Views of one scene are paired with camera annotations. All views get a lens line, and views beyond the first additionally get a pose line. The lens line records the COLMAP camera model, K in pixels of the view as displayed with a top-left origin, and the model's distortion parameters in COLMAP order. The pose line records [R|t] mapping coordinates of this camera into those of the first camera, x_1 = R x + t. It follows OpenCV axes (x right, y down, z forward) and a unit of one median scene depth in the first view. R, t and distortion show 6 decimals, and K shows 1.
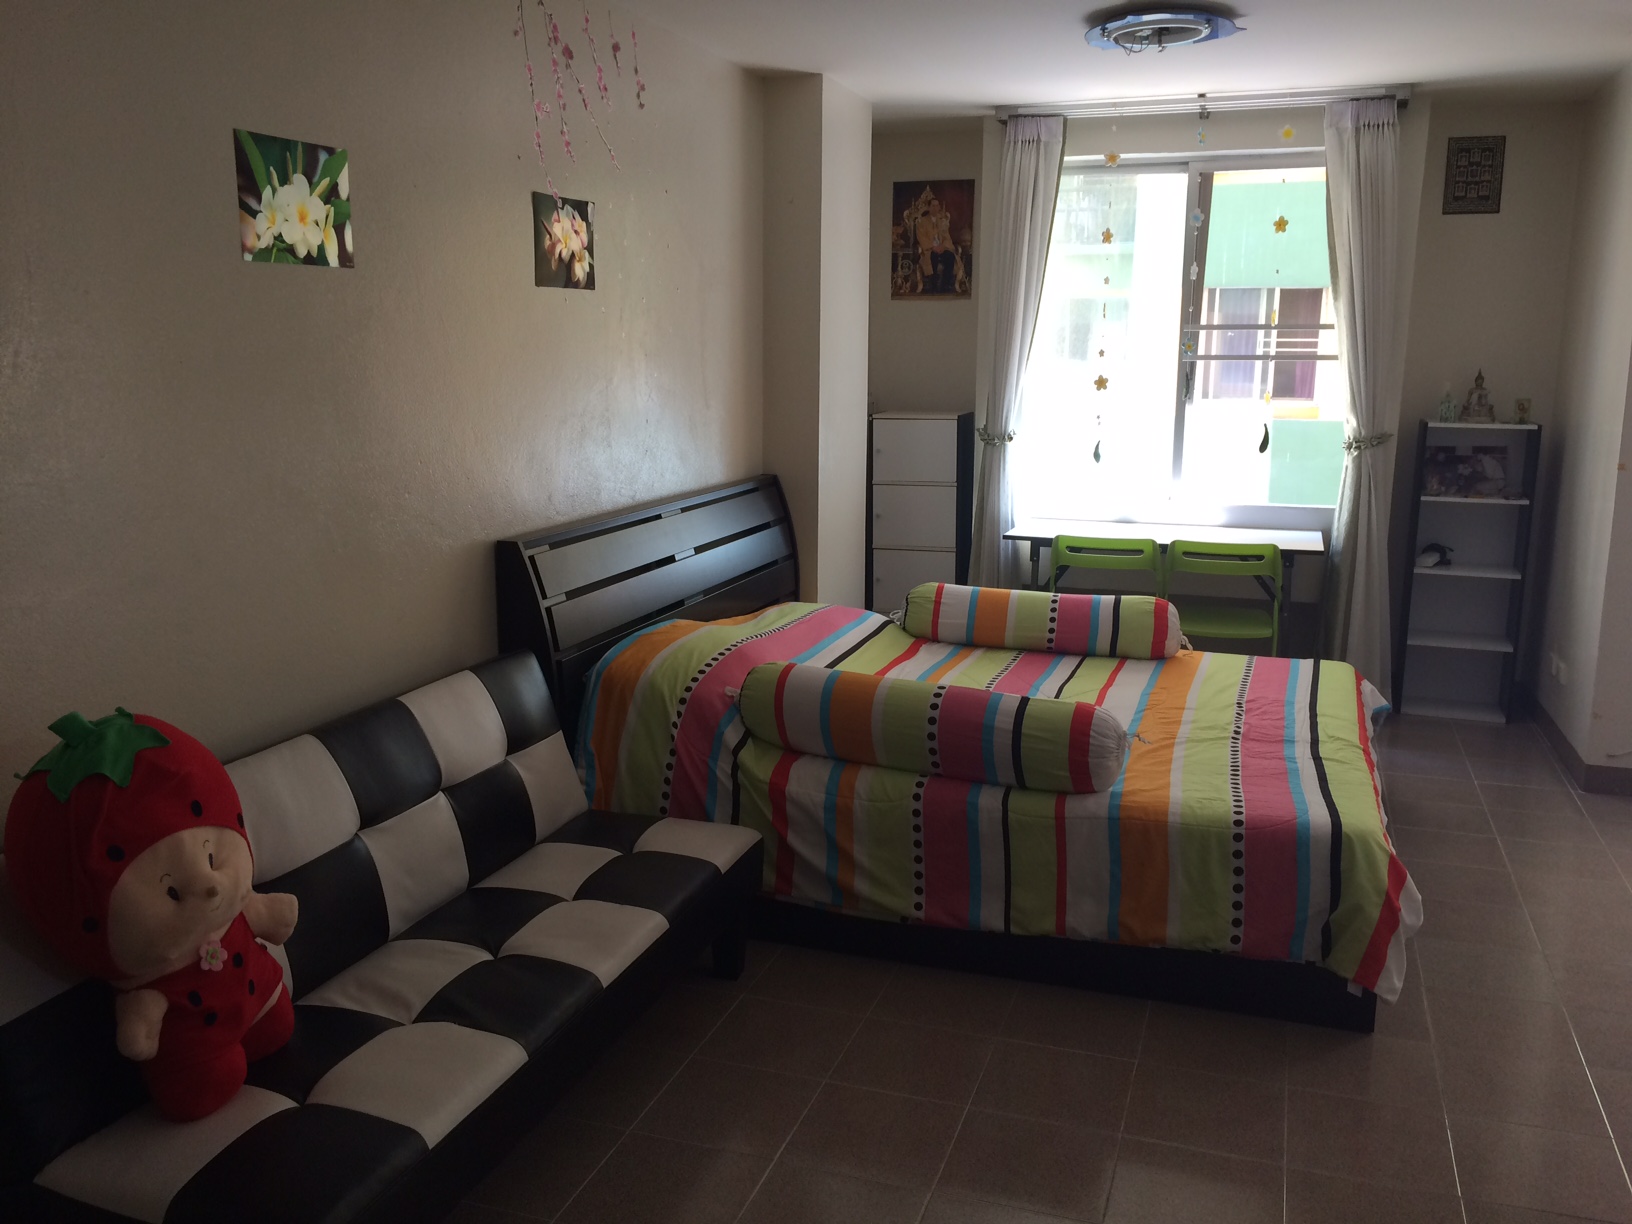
lens RADIAL K [[1405.1, 0, 811.9], [0, 1405.1, 623.3], [0, 0, 1]] dist [0.091885, -0.137402]
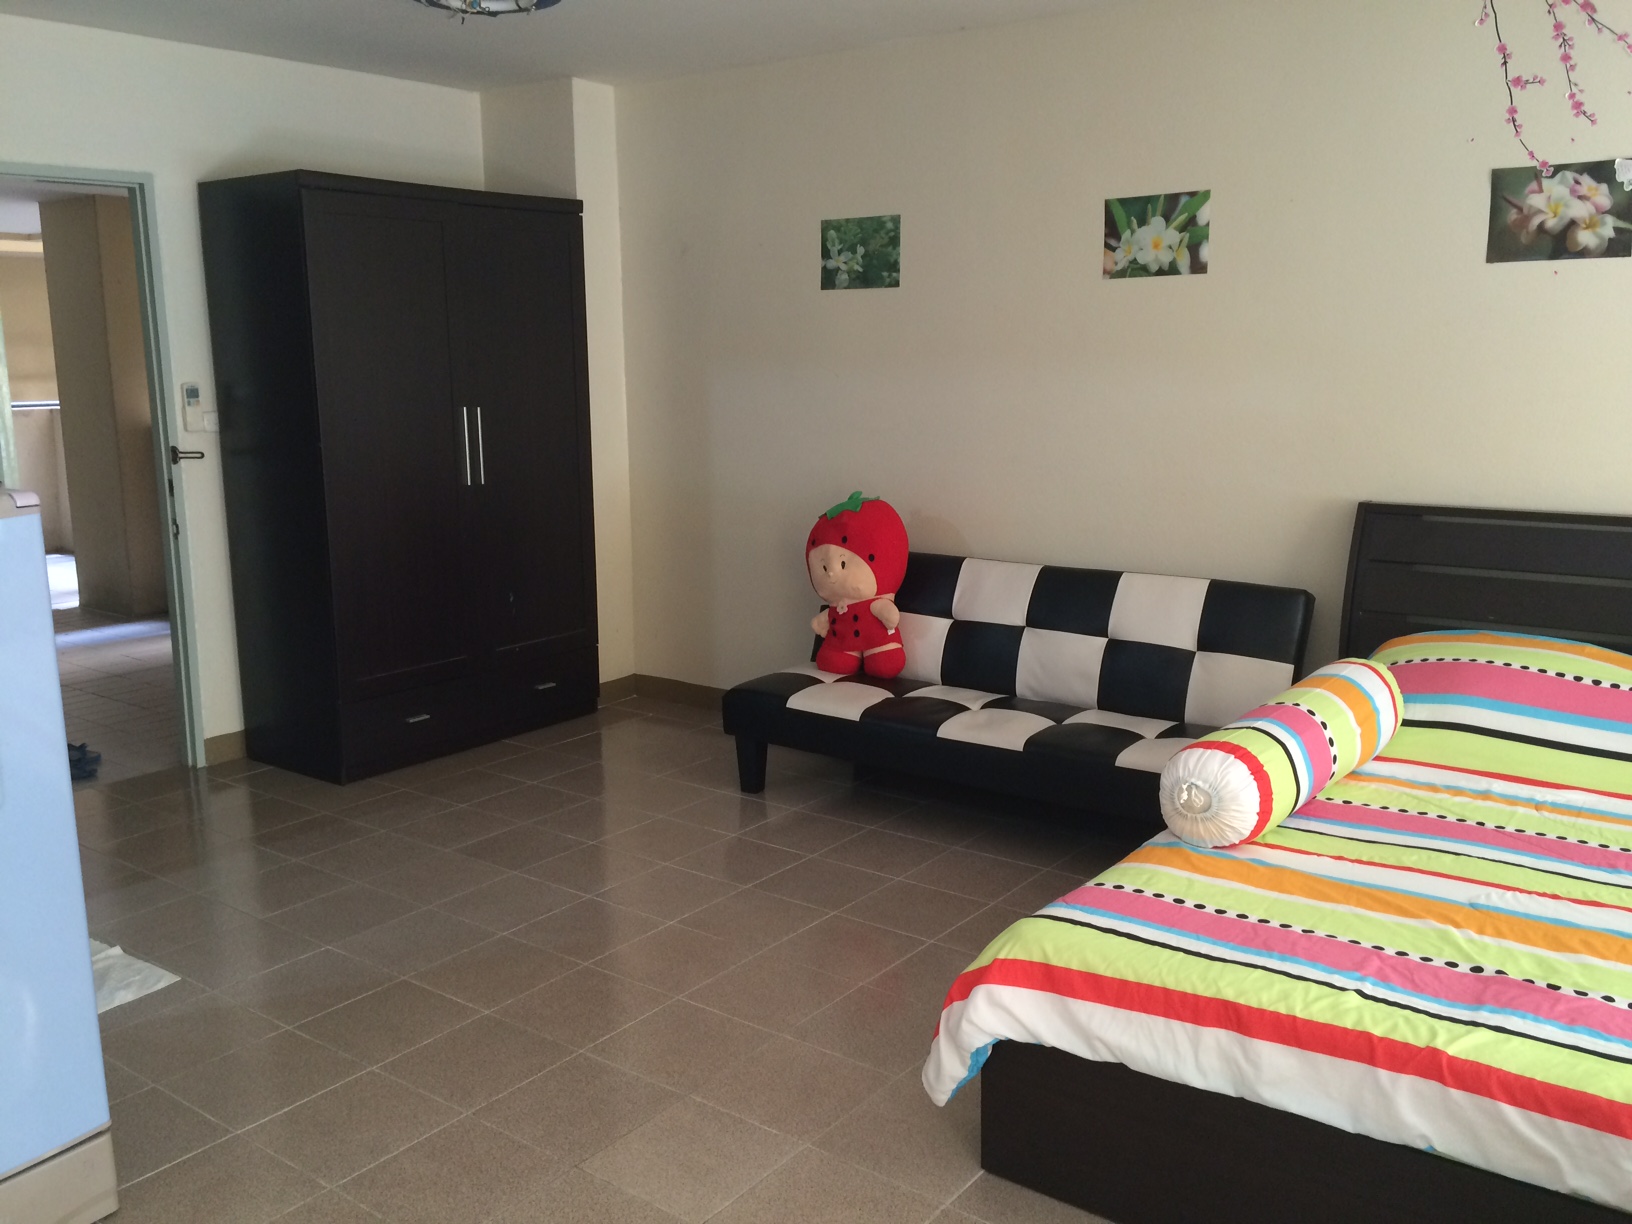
lens RADIAL K [[1405.1, 0, 813.4], [0, 1405.1, 605.3], [0, 0, 1]] dist [0.091885, -0.137402]
pose [[-0.313240, 0.174611, -0.933484, 0.737701], [-0.173270, 0.955945, 0.236954, -0.127740], [0.933733, 0.235968, -0.269186, 0.693043]]
